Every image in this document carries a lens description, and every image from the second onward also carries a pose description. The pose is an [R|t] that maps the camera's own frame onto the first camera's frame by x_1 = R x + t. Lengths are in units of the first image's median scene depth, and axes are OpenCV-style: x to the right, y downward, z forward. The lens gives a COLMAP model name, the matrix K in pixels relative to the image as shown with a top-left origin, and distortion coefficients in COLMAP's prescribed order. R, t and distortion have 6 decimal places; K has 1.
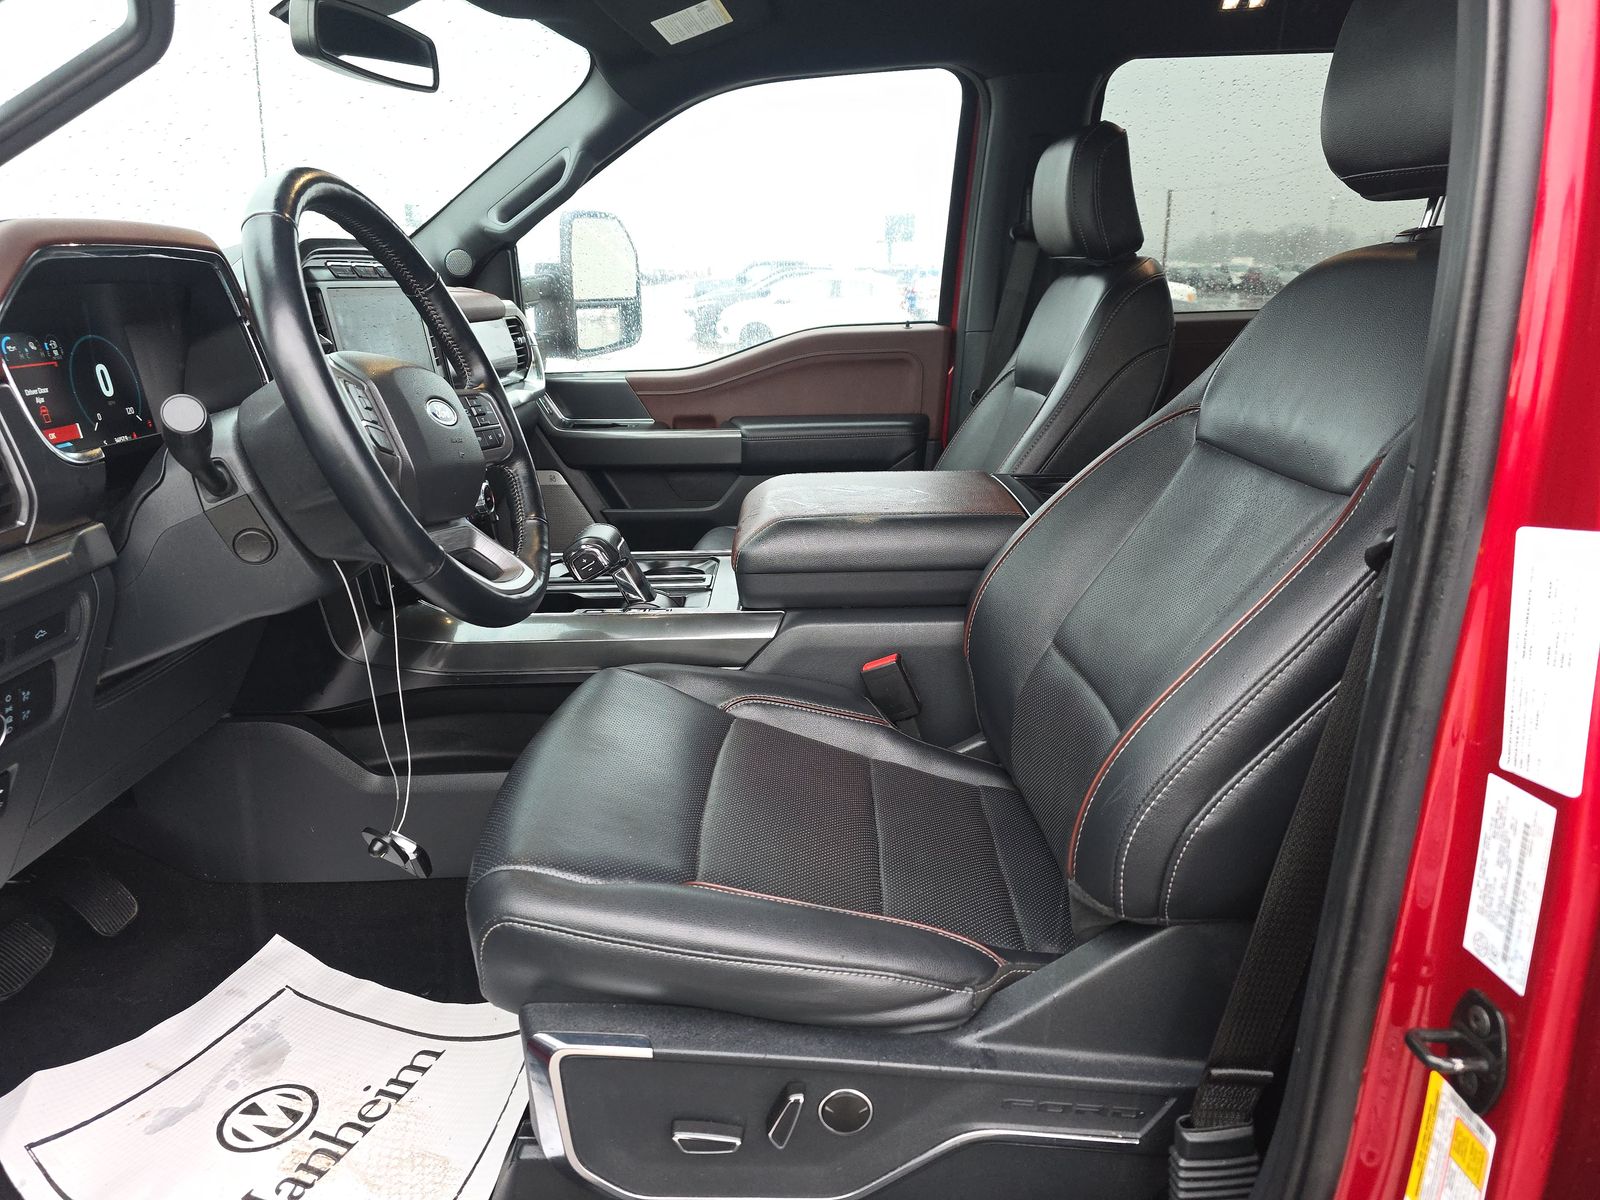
lens RADIAL K [[1089.5, 0, 782.8], [0, 1089.5, 637.7], [0, 0, 1]] dist [0.055429, -0.051933]
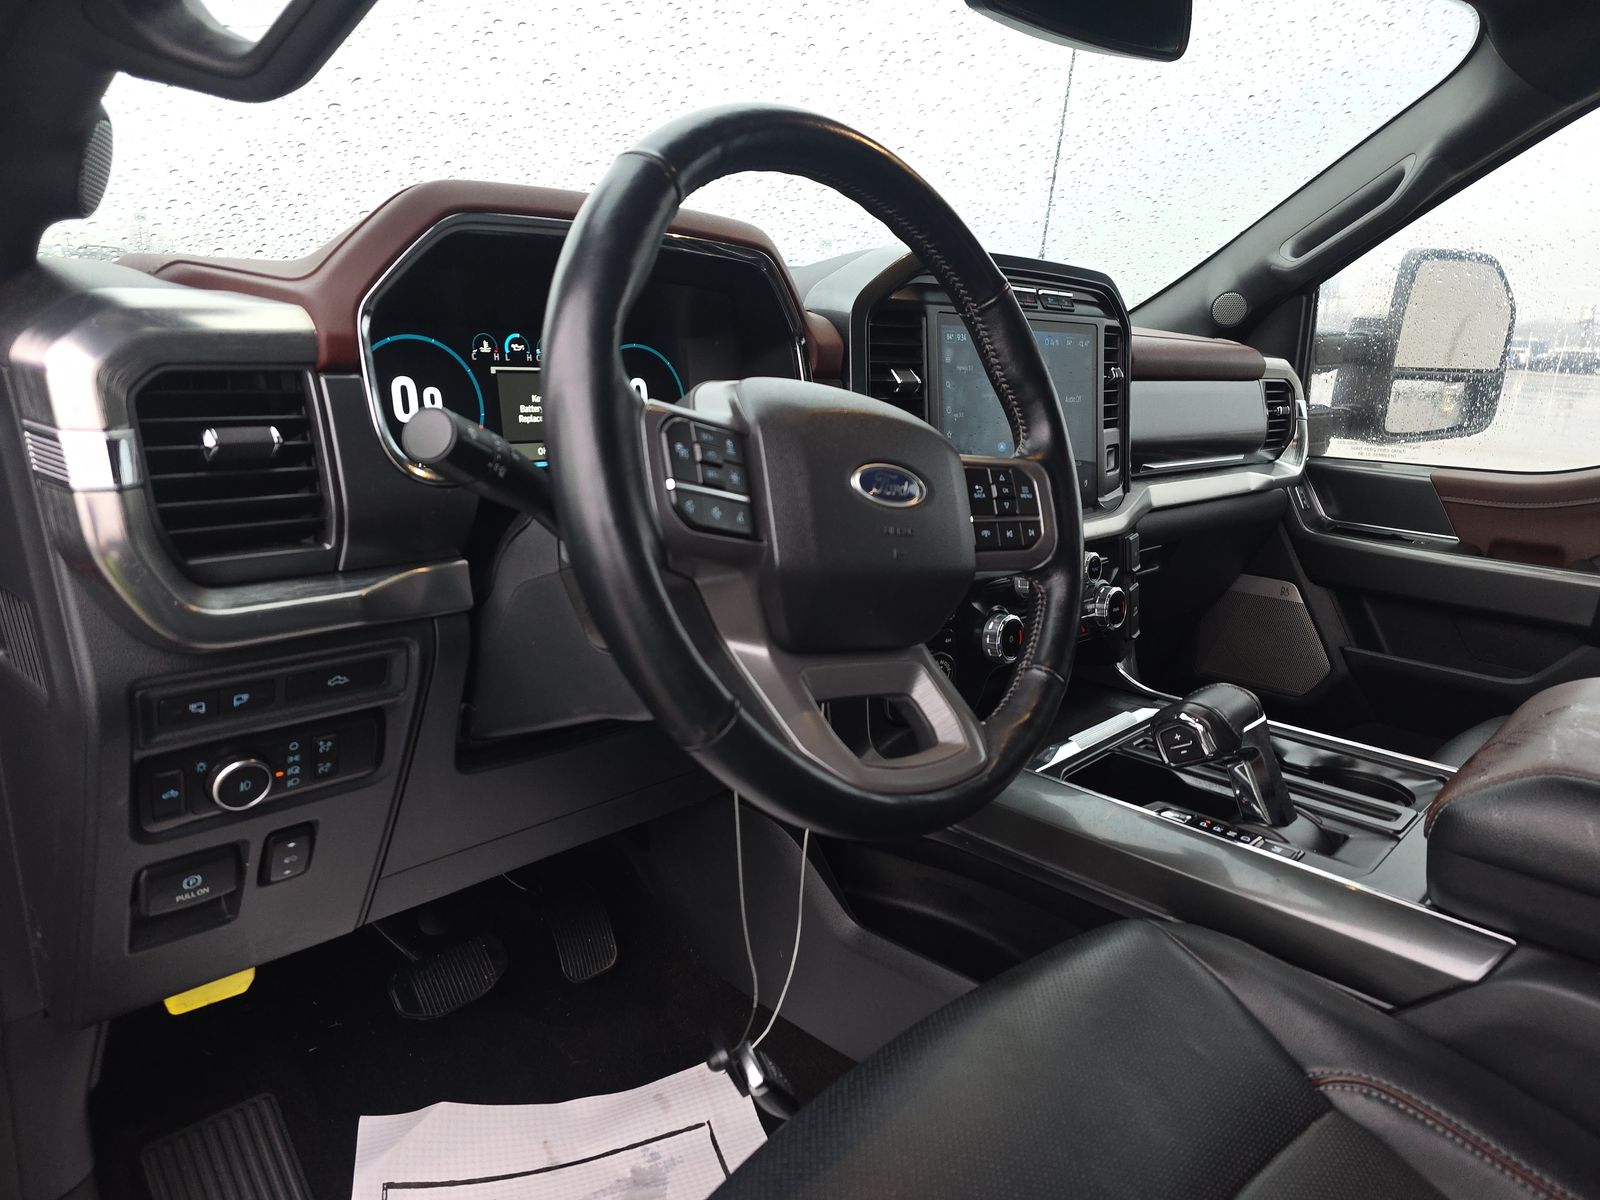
lens RADIAL K [[1089.5, 0, 782.8], [0, 1089.5, 637.7], [0, 0, 1]] dist [0.055429, -0.051933]
pose [[0.734157, 0.224686, -0.640726, 0.032530], [-0.262233, 0.964269, 0.037671, -0.059727], [0.626296, 0.140363, 0.766845, 0.229568]]
